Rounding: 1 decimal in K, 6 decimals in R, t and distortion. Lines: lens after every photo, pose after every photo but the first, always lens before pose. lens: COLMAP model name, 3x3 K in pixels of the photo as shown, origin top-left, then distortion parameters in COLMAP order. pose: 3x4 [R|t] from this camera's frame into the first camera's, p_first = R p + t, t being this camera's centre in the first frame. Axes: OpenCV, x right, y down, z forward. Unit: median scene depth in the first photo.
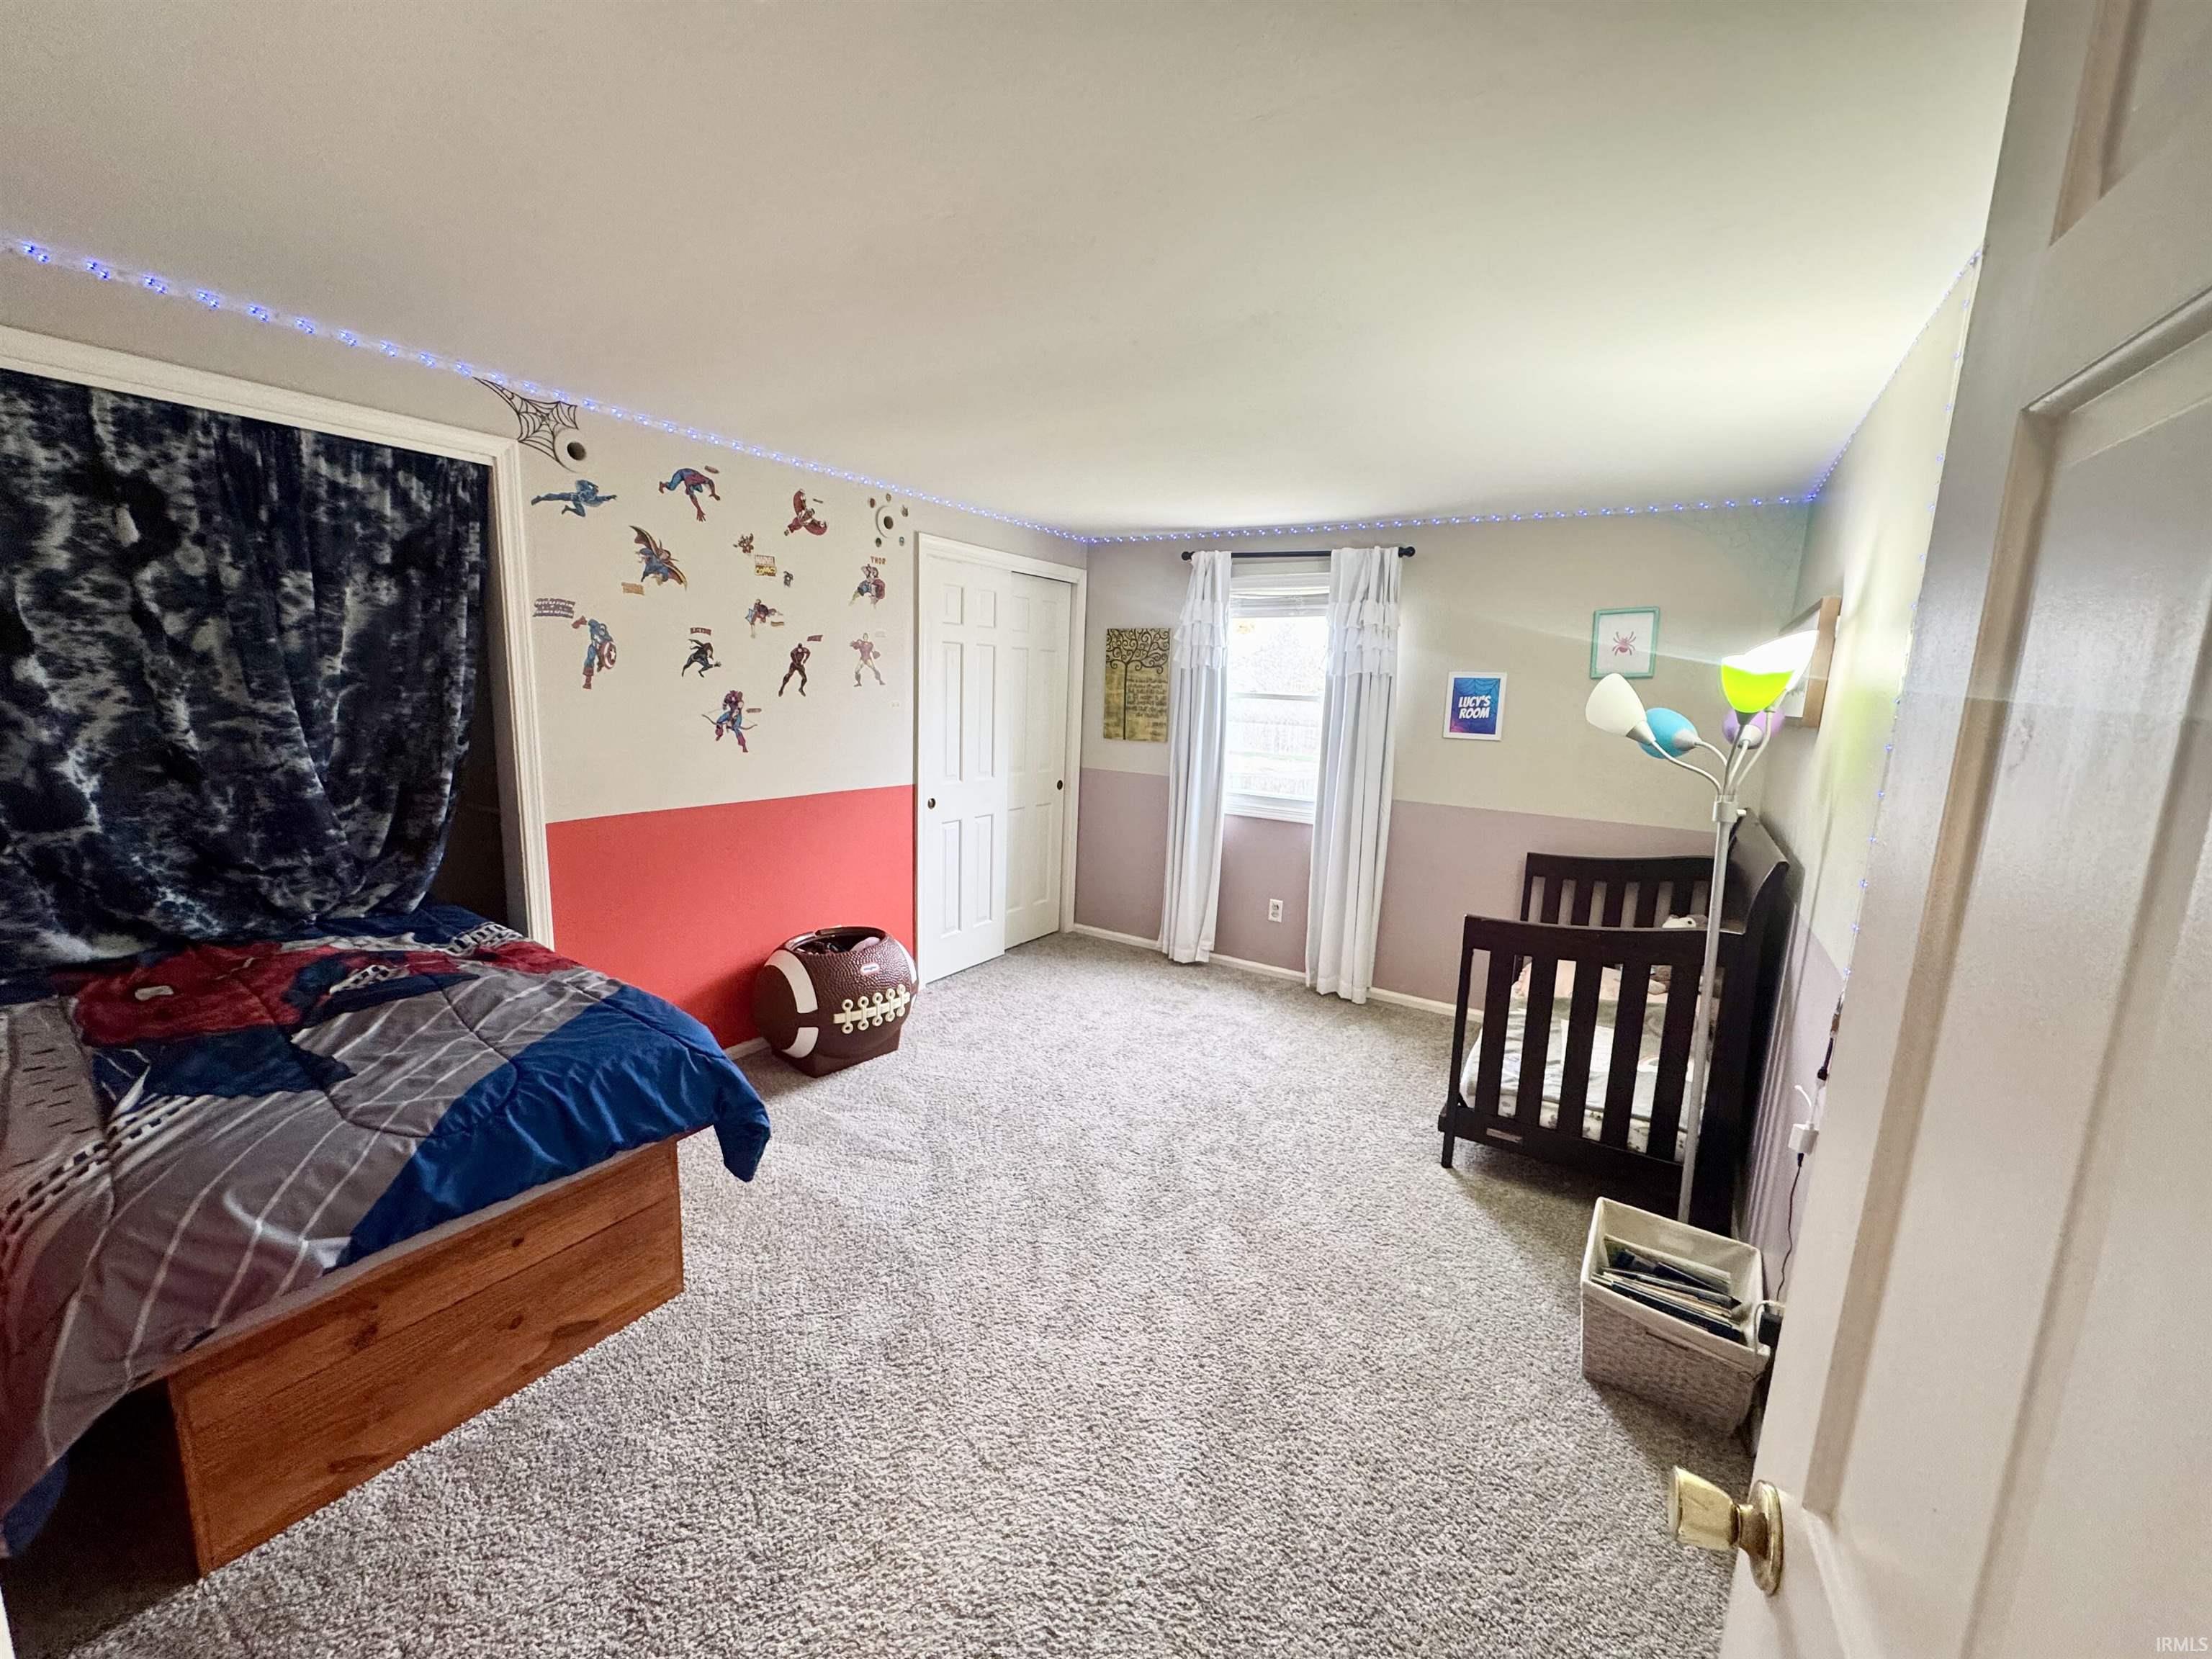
lens RADIAL K [[883.1, 0, 1103.9], [0, 883.1, 832.3], [0, 0, 1]] dist [-0.002548, 0.000464]
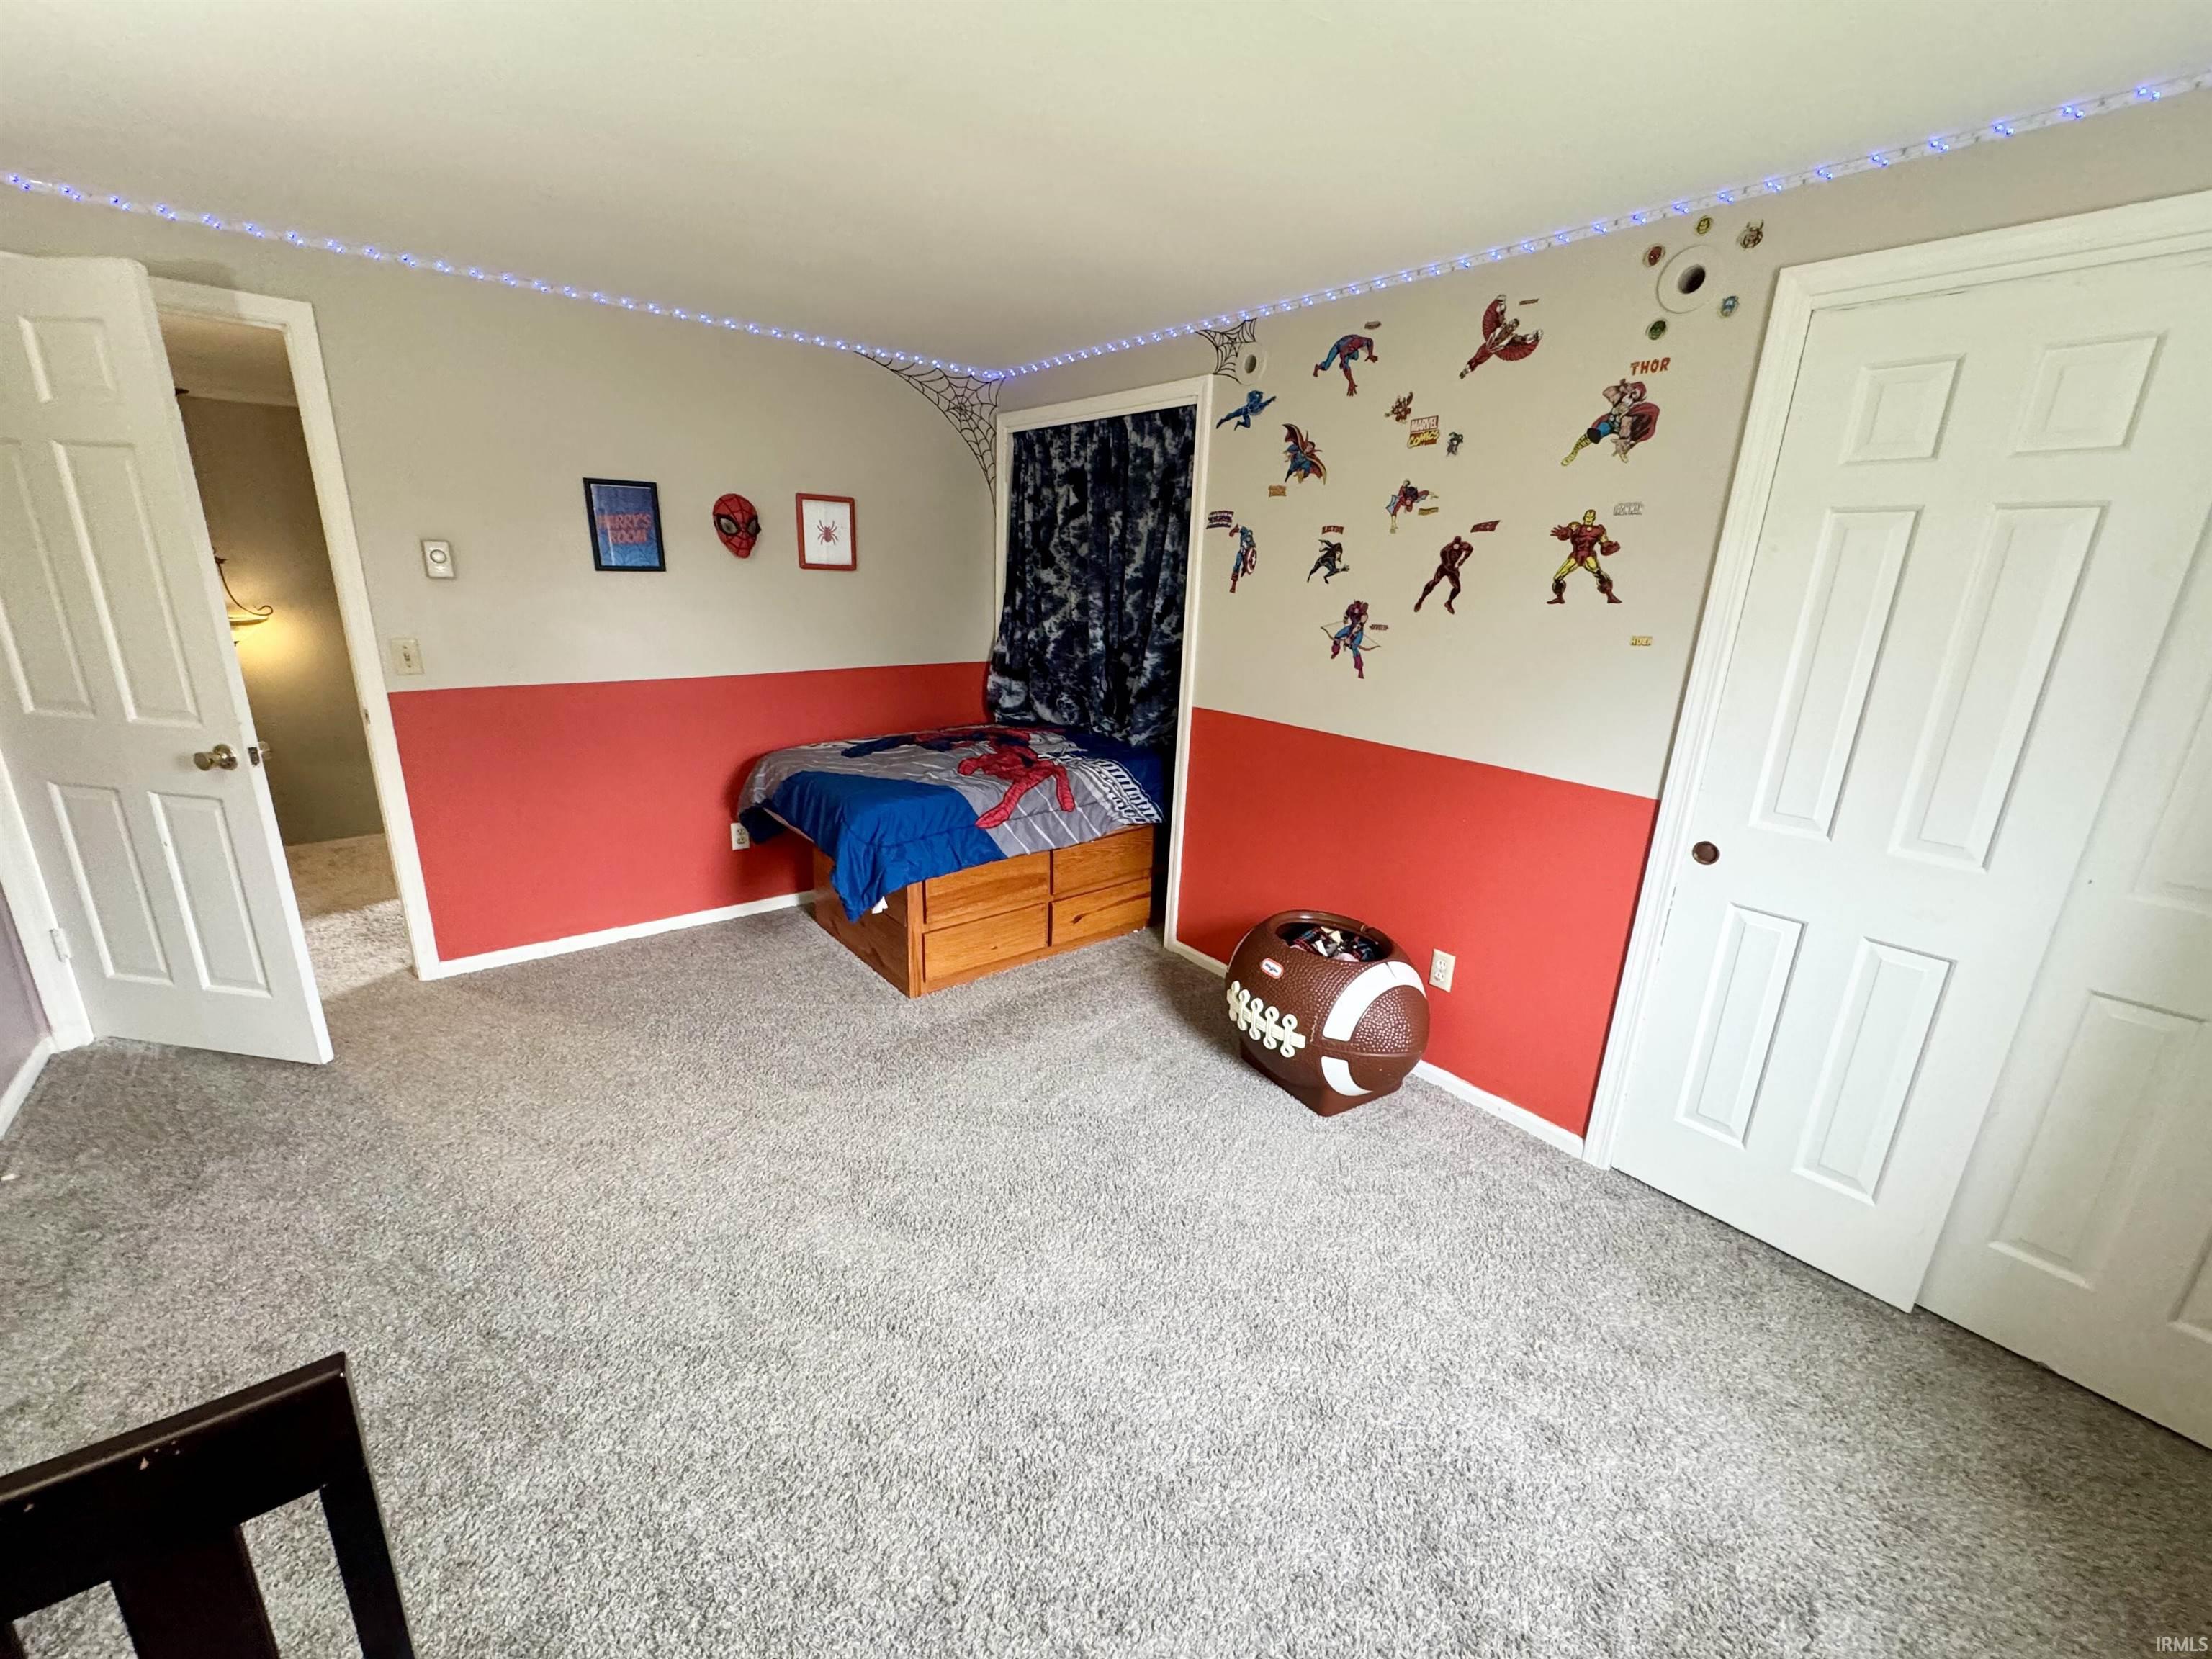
lens RADIAL K [[883.1, 0, 1103.4], [0, 883.1, 825.4], [0, 0, 1]] dist [-0.002548, 0.000464]
pose [[-0.309838, 0.223274, -0.924202, 0.470507], [-0.206055, 0.933167, 0.294519, -0.160481], [0.928193, 0.281689, -0.243124, 1.051238]]
